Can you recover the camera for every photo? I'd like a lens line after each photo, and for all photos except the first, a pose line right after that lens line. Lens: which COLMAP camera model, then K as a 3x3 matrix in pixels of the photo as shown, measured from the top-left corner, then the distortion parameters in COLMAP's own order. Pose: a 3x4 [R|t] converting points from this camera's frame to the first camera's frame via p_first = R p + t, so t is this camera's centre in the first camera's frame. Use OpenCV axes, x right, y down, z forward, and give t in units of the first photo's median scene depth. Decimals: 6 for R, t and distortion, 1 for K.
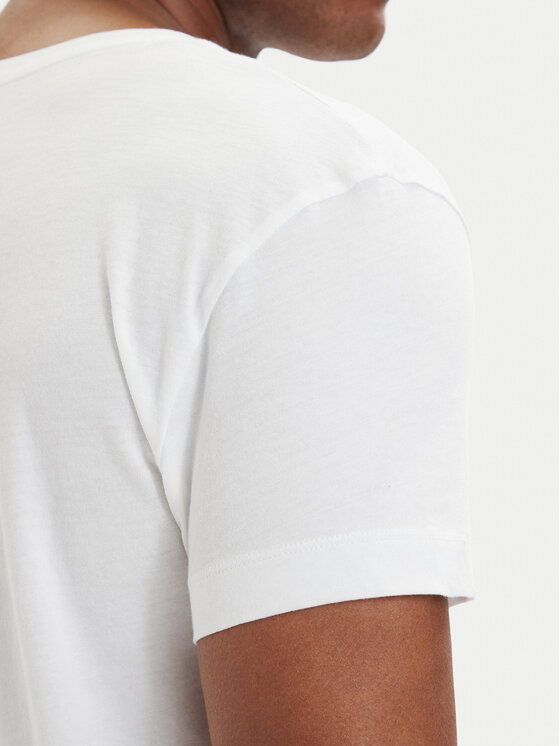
lens RADIAL K [[2193.0, 0, 280.0], [0, 2193.0, 373.0], [0, 0, 1]] dist [0.071660, 0.000000]
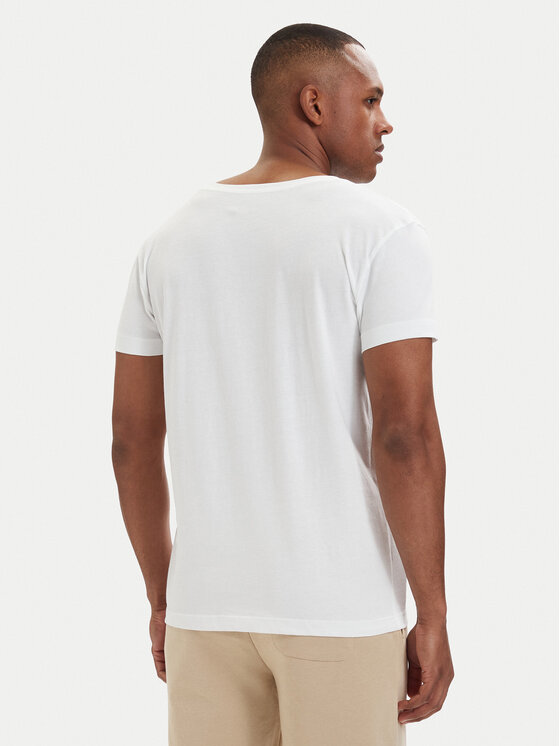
lens RADIAL K [[1469.1, 0, 279.7], [0, 1469.1, 373.1], [0, 0, 1]] dist [-0.010374, 0.000000]
pose [[0.986354, 0.005056, 0.164560, -0.576576], [-0.008280, 0.999787, 0.018906, 0.115107], [-0.164430, -0.020011, 0.986186, -1.357537]]
